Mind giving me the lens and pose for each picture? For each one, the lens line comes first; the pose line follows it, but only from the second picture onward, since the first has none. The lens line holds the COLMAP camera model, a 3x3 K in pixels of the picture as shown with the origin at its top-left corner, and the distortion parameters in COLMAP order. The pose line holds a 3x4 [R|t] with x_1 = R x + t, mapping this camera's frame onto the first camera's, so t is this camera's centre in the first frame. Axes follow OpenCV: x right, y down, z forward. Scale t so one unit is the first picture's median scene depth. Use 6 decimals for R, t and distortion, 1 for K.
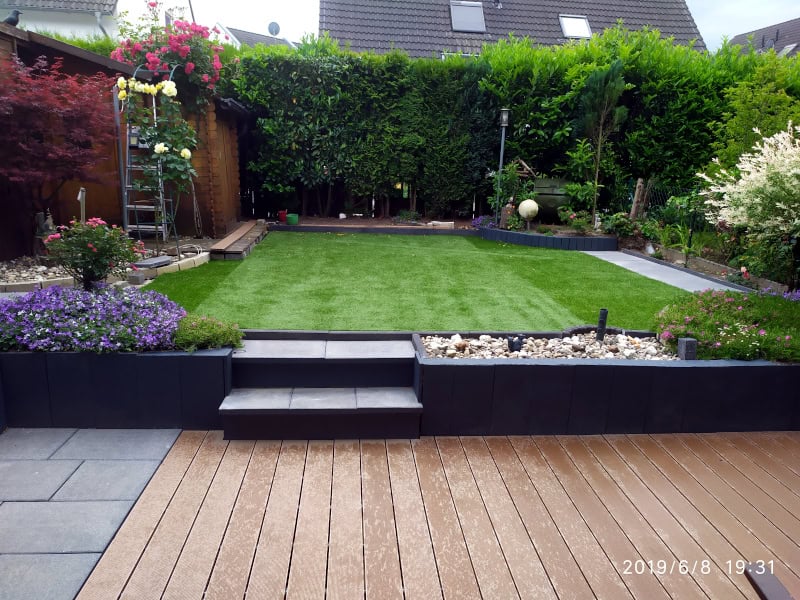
lens RADIAL K [[573.3, 0, 400.0], [0, 573.3, 300.0], [0, 0, 1]] dist [-0.004504, -0.003673]
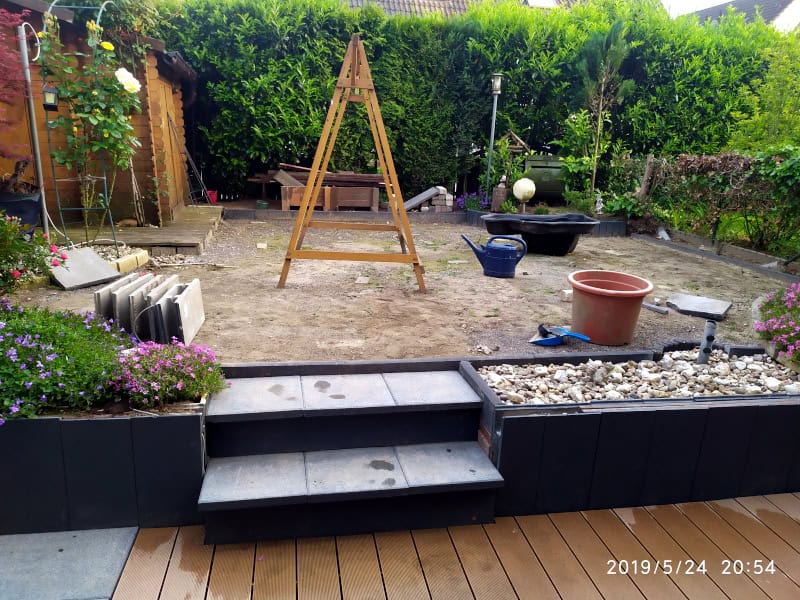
lens RADIAL K [[600.6, 0, 400.0], [0, 600.6, 300.0], [0, 0, 1]] dist [-0.003167, -0.001824]
pose [[0.996635, -0.019025, 0.079731, -0.042022], [0.017297, 0.999601, 0.022318, -0.013608], [-0.080124, -0.020864, 0.996567, 0.097040]]
